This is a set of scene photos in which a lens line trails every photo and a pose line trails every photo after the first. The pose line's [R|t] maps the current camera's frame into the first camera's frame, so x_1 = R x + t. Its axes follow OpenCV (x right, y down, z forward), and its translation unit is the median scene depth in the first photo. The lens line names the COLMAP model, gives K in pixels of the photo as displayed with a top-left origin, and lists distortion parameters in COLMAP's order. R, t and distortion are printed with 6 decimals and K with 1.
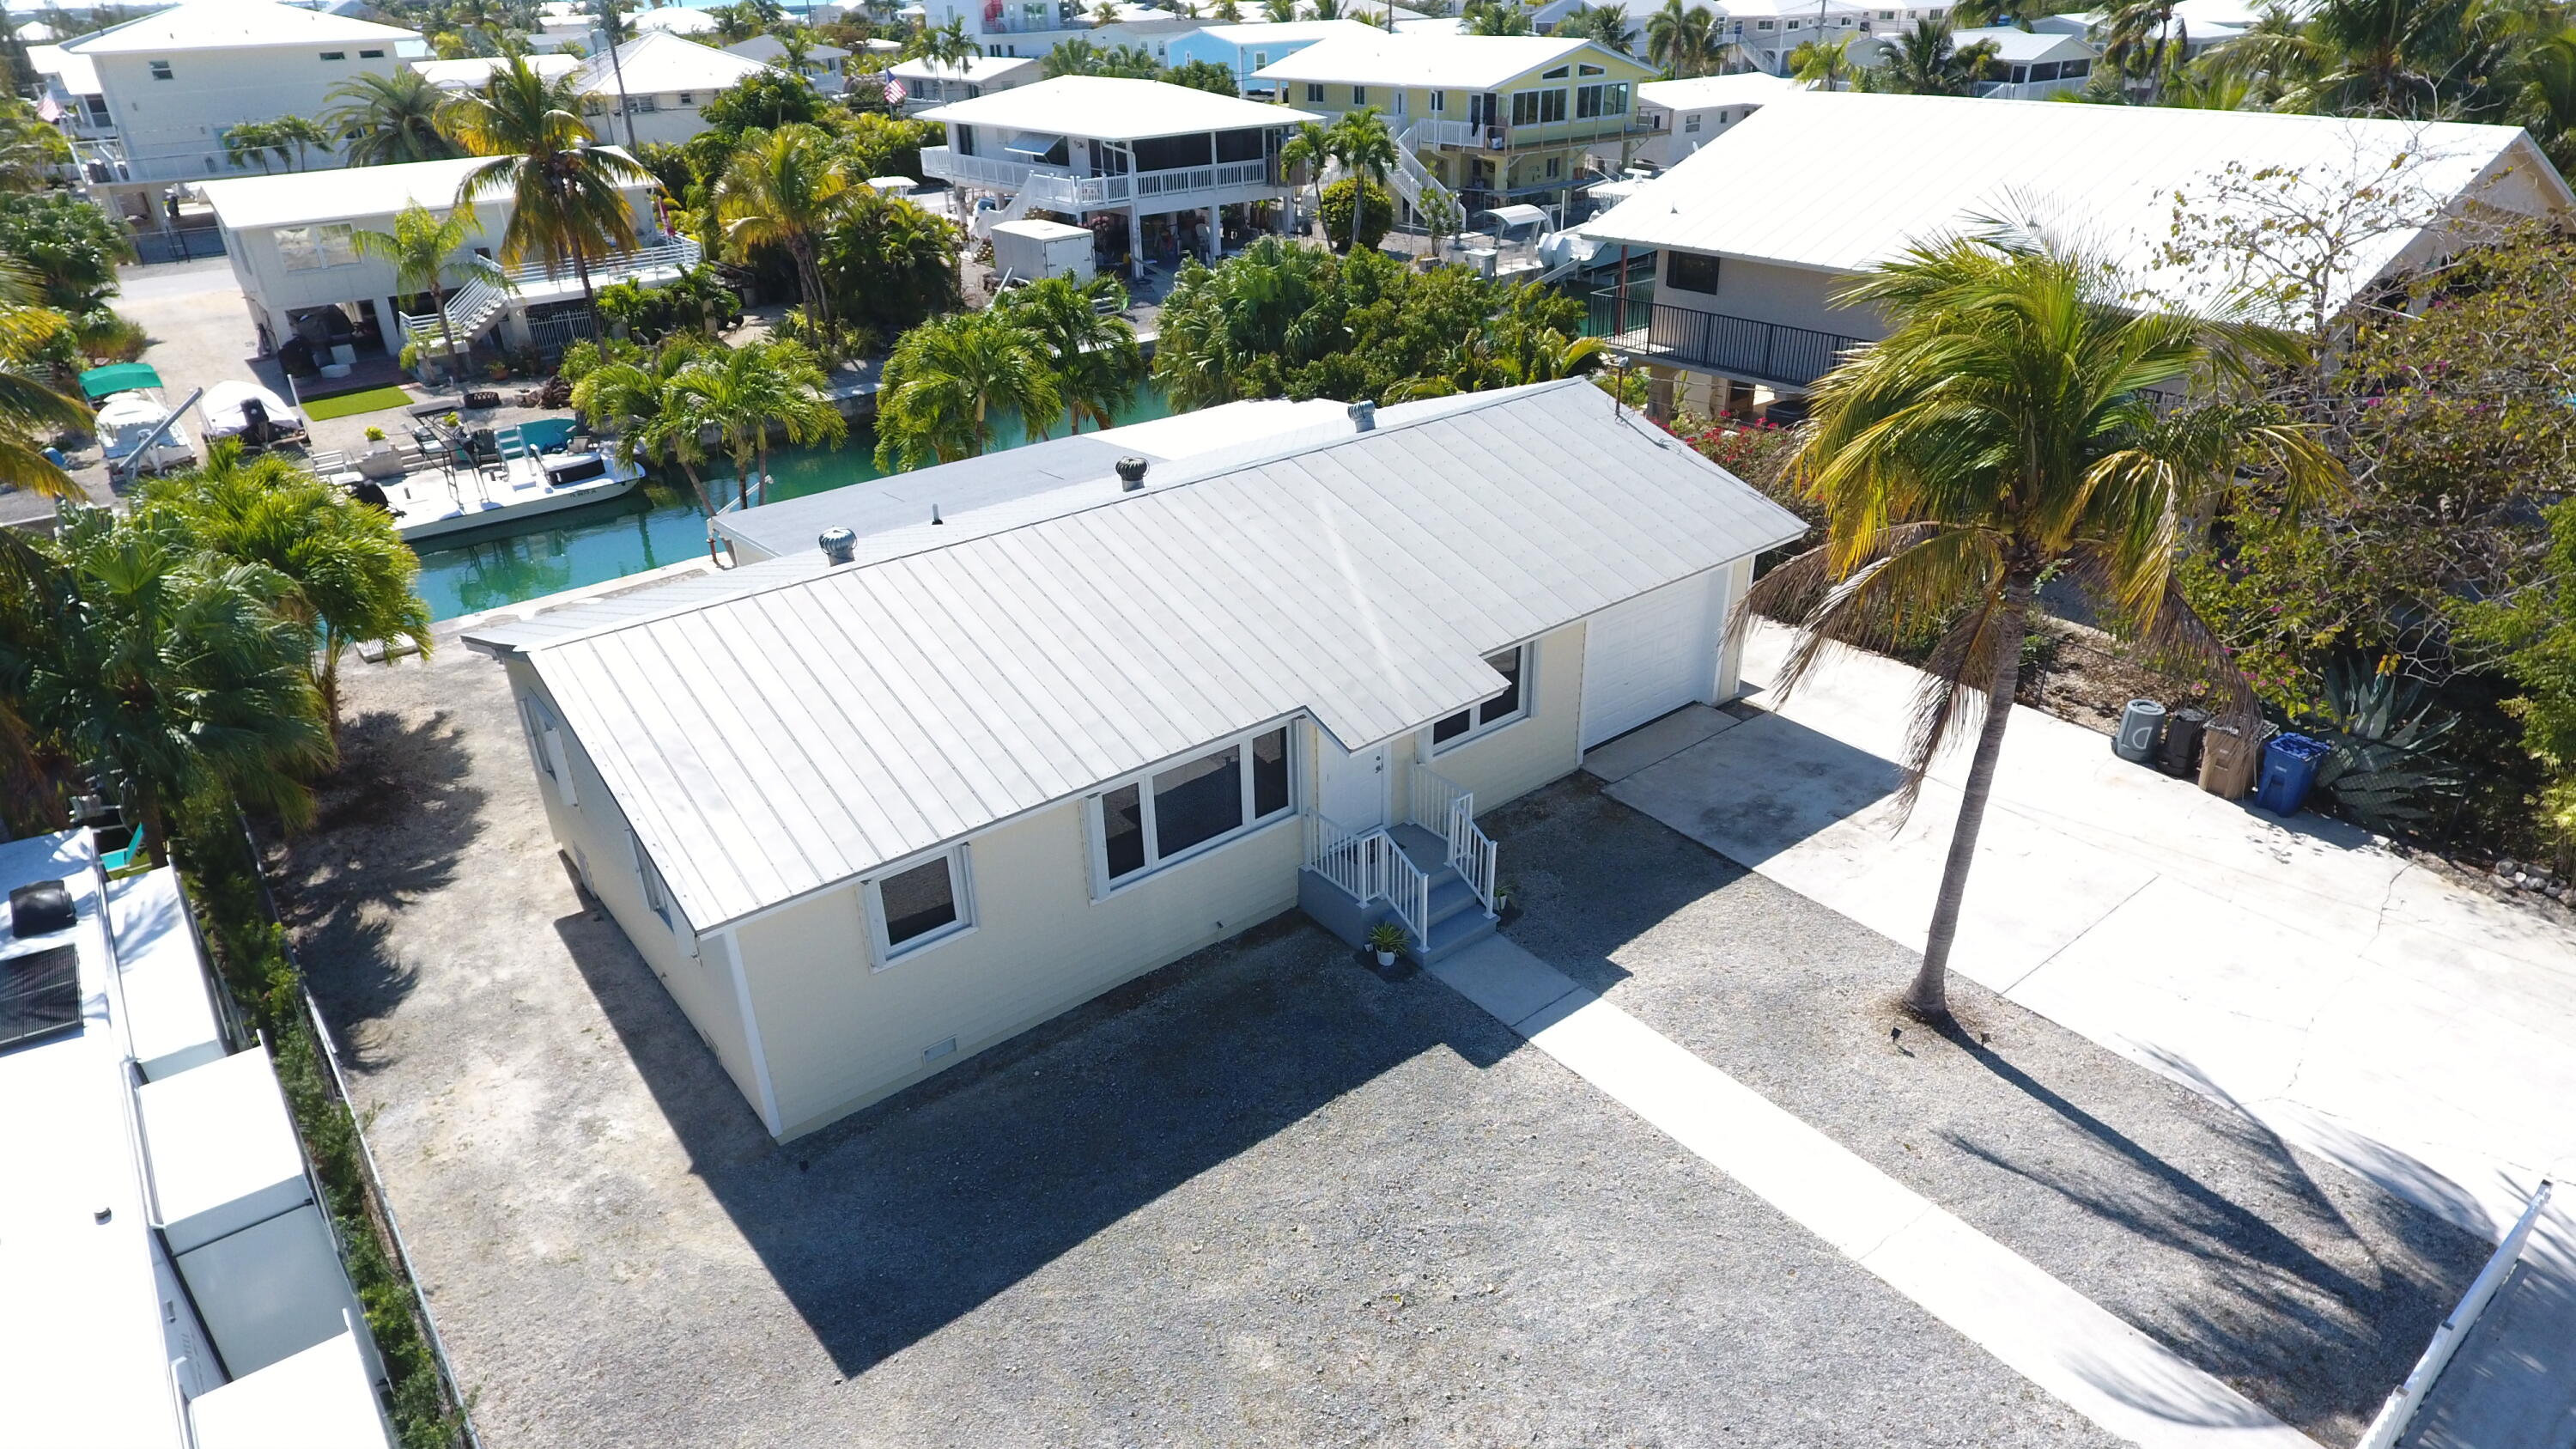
lens RADIAL K [[1498.5, 0, 1284.9], [0, 1498.5, 745.2], [0, 0, 1]] dist [-0.002001, -0.004225]
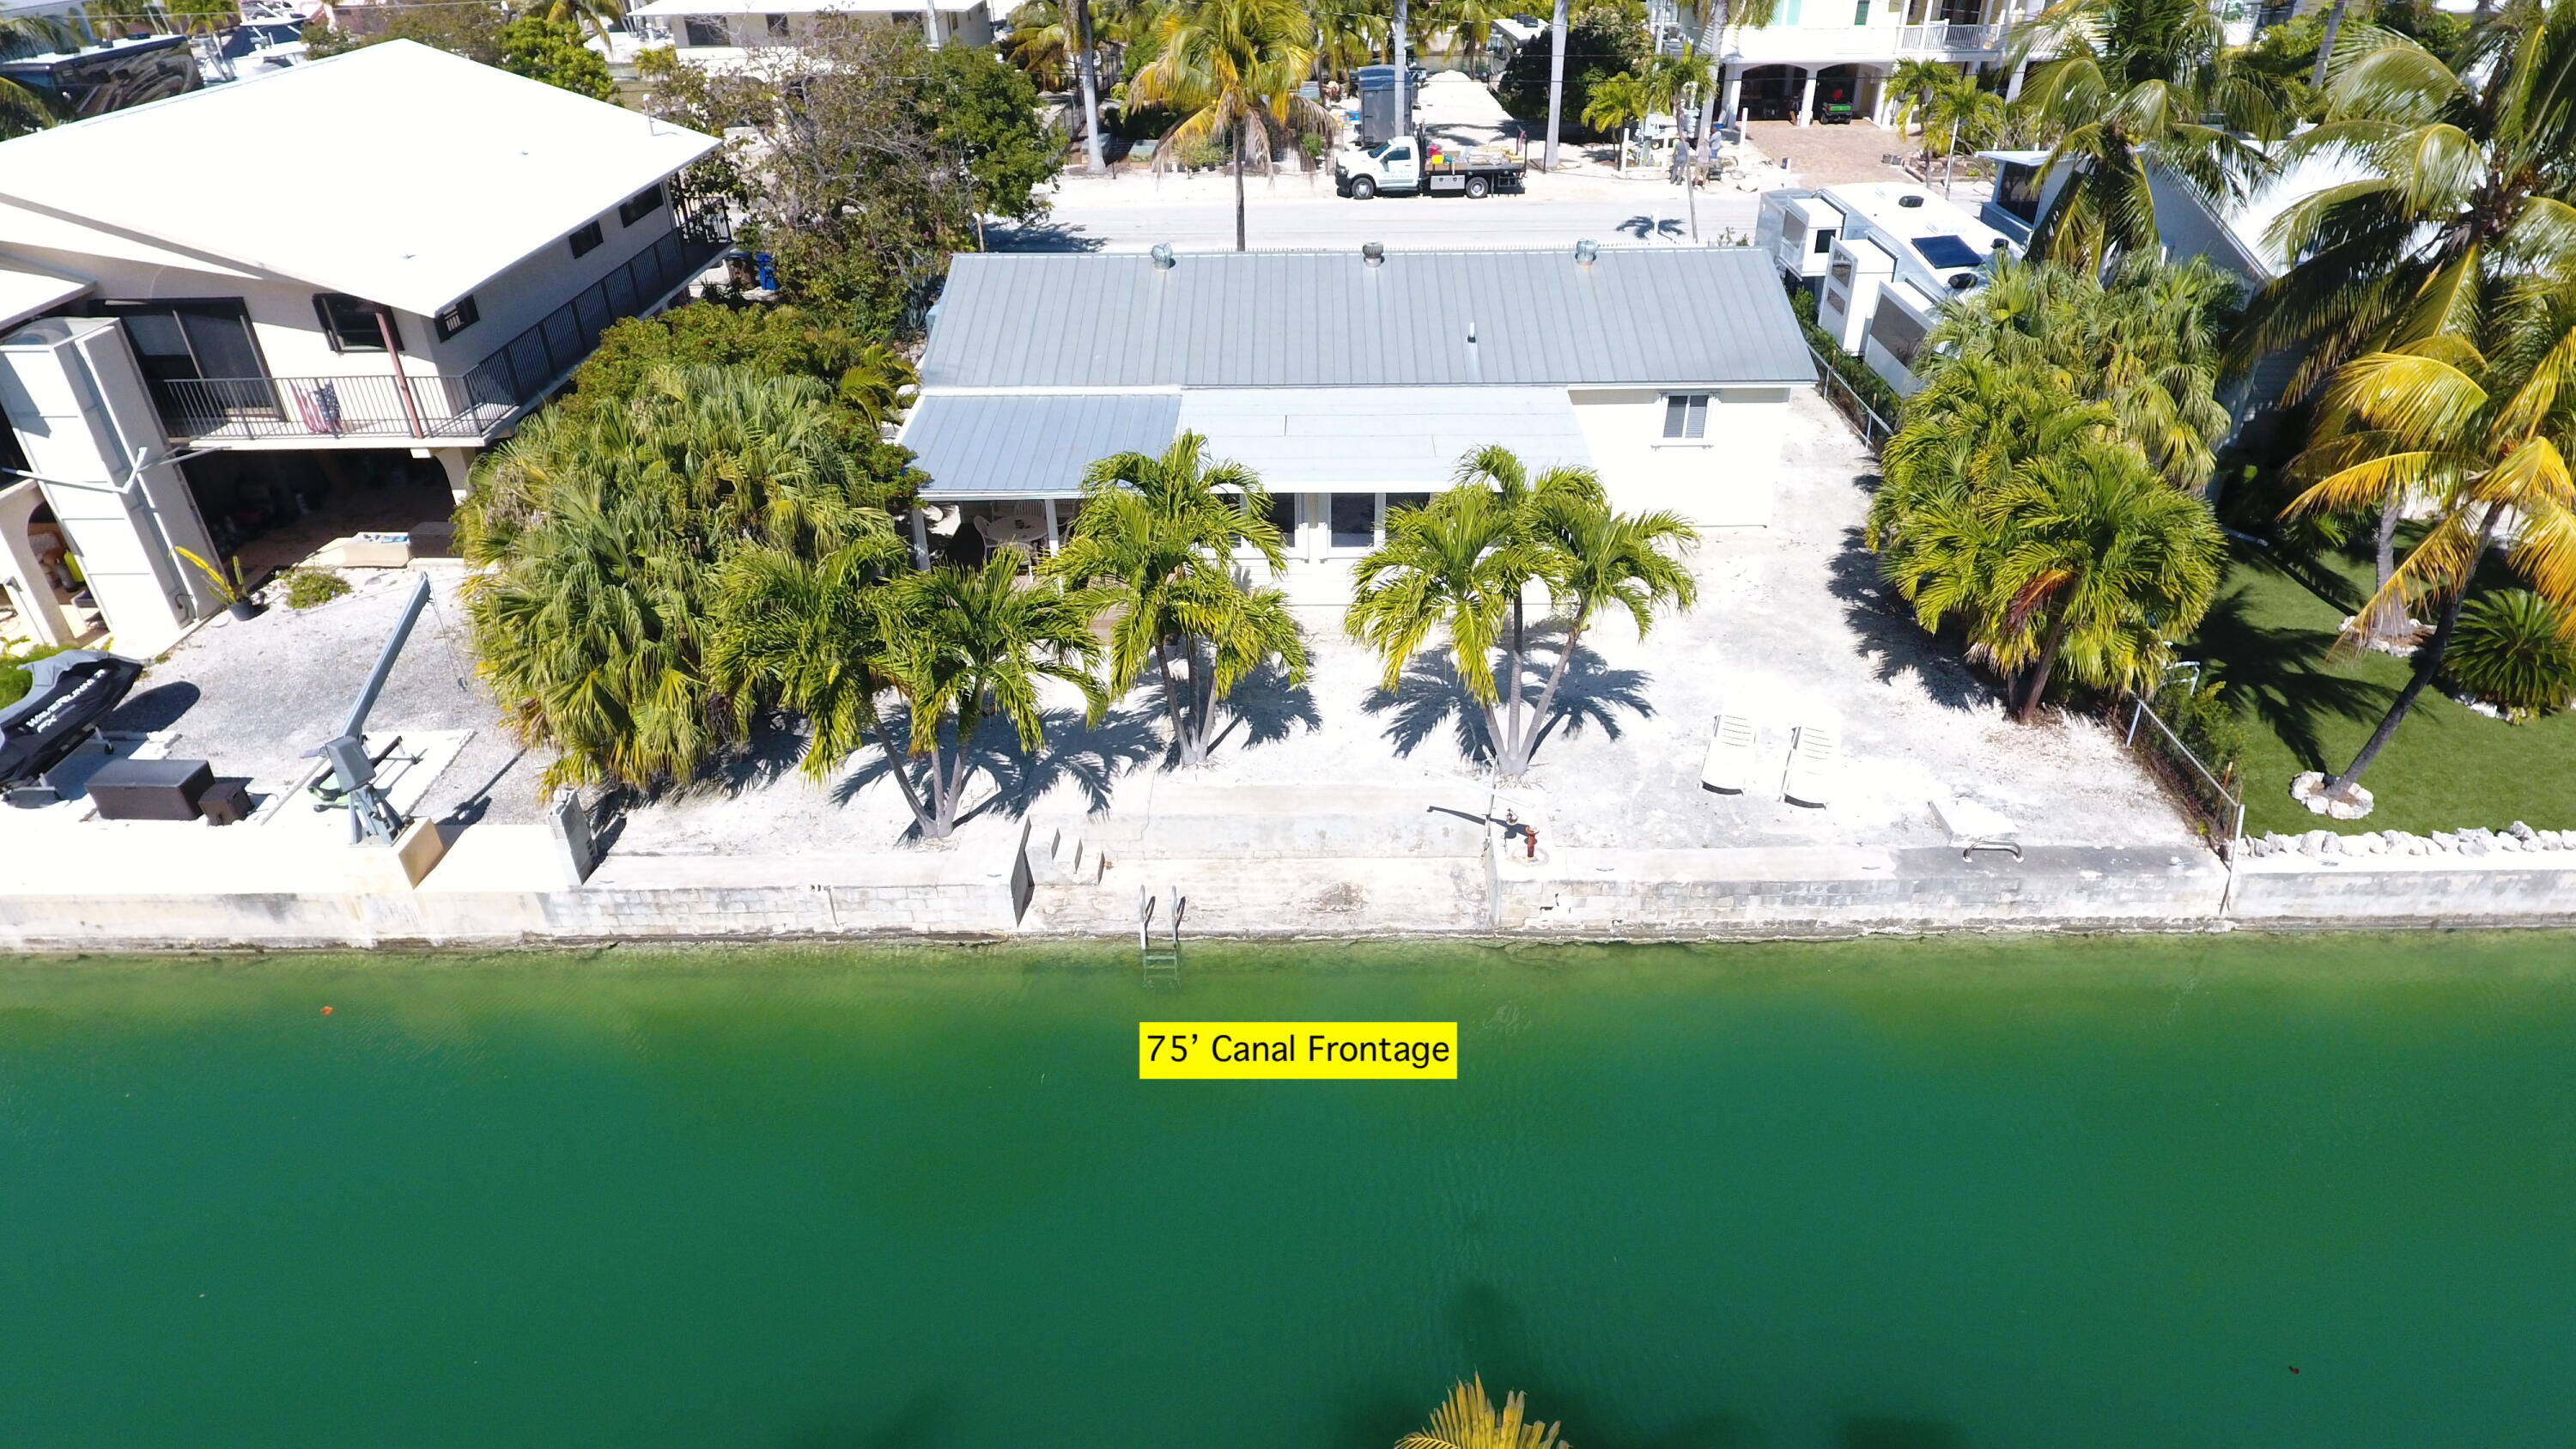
lens RADIAL K [[1498.5, 0, 1284.9], [0, 1498.5, 745.2], [0, 0, 1]] dist [-0.002001, -0.004225]
pose [[-0.778242, -0.298220, 0.552634, -1.222288], [0.319212, 0.569987, 0.757112, -1.301378], [-0.540780, 0.765623, -0.348392, 2.391792]]
